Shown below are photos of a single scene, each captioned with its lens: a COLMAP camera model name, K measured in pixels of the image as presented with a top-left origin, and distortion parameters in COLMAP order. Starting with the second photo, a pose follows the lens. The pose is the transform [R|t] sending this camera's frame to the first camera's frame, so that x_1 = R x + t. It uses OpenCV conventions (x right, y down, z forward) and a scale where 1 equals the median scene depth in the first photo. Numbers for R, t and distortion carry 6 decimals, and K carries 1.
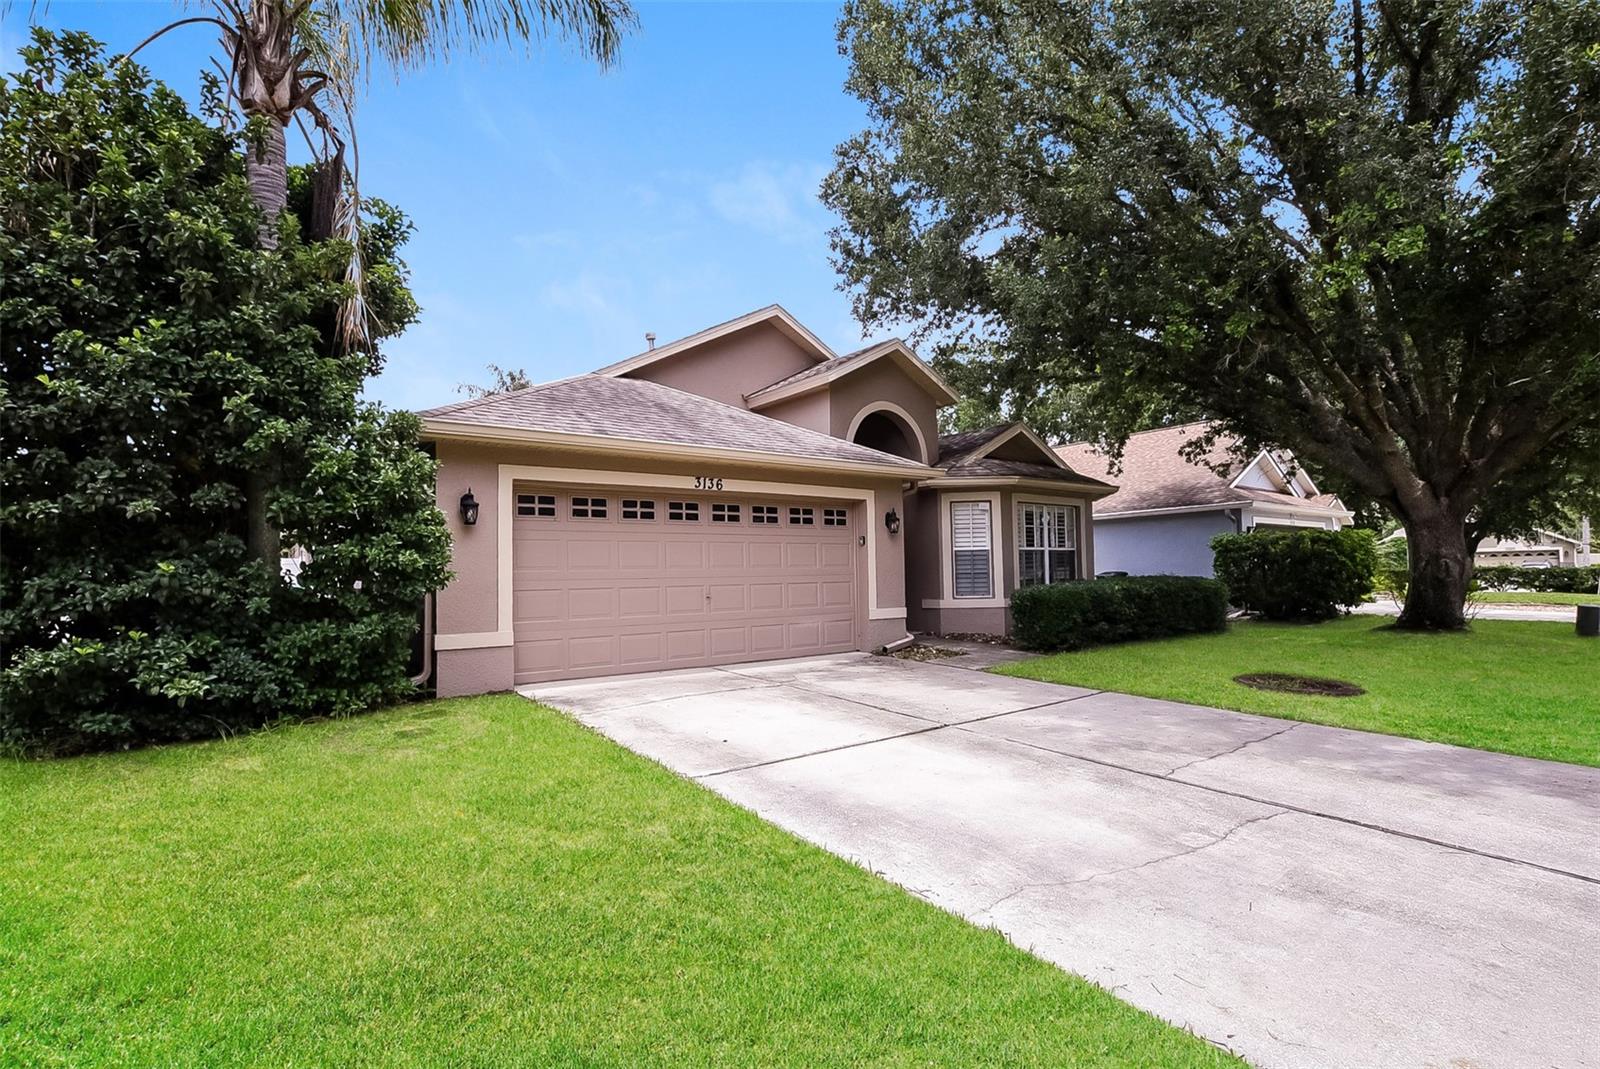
lens RADIAL K [[707.4, 0, 804.9], [0, 707.4, 554.1], [0, 0, 1]] dist [-0.002471, -0.000372]
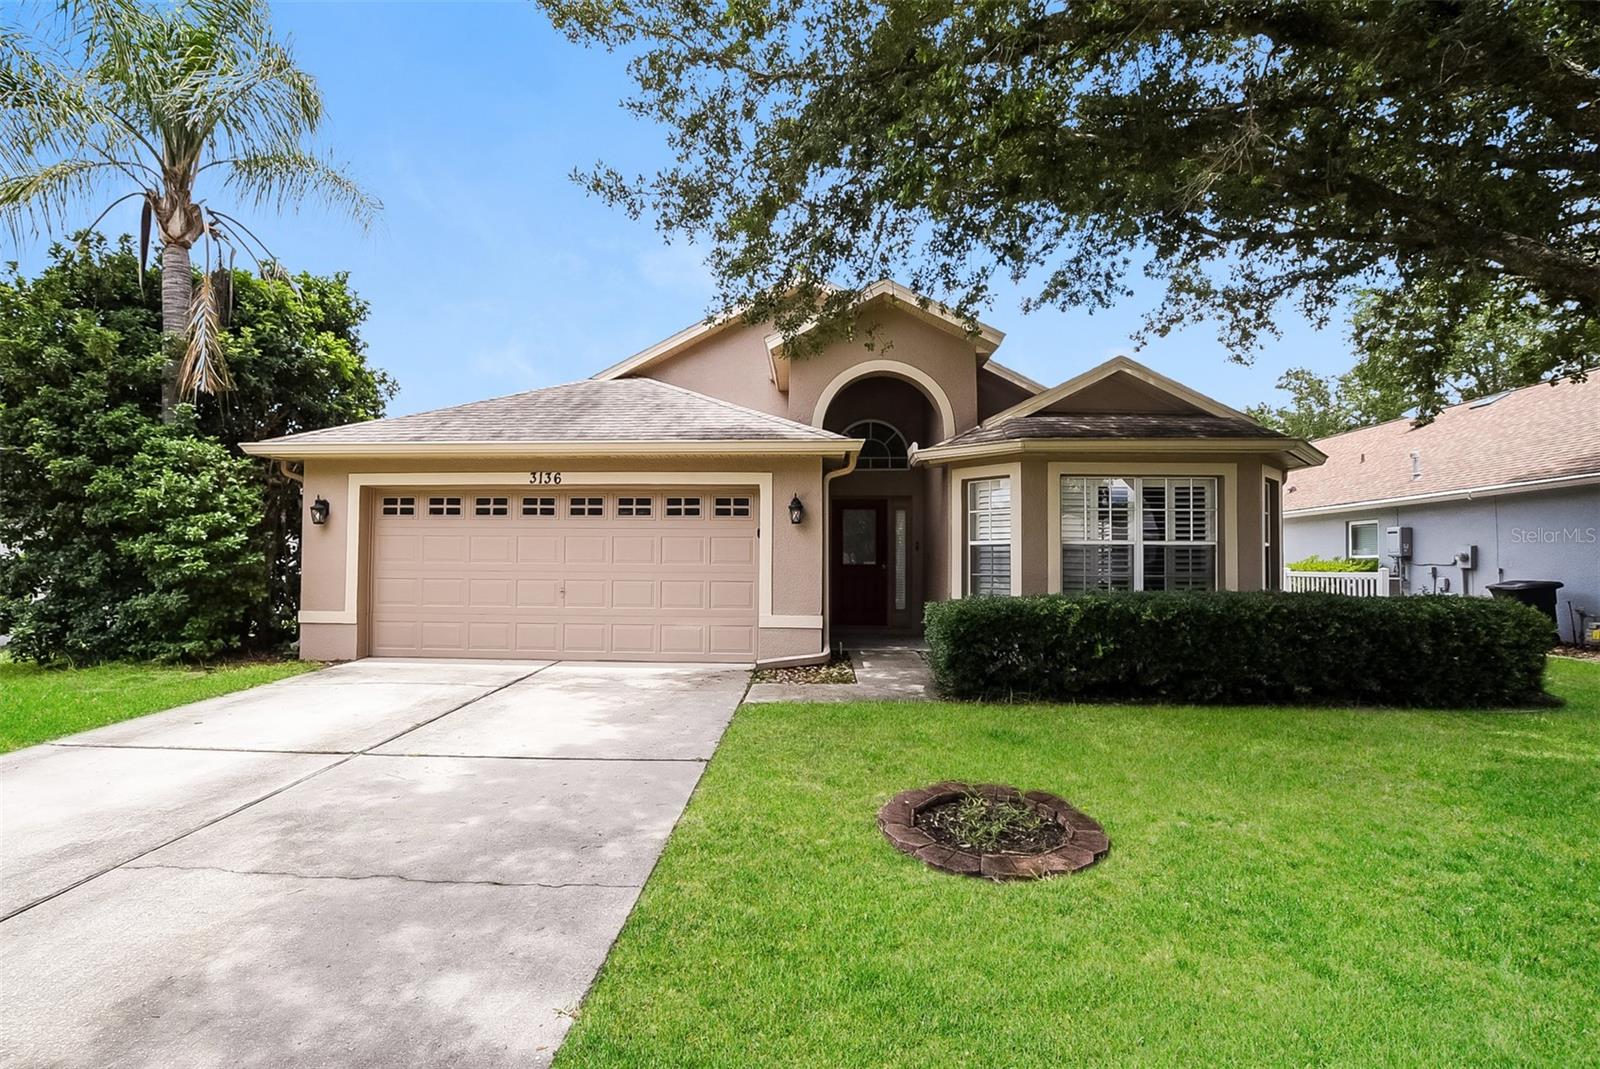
lens RADIAL K [[682.1, 0, 794.8], [0, 682.1, 545.0], [0, 0, 1]] dist [-0.004088, -0.000298]
pose [[0.783711, -0.003206, -0.621117, 0.738386], [-0.003999, 0.999940, -0.010206, 0.003879], [0.621113, 0.010483, 0.783651, 0.461348]]
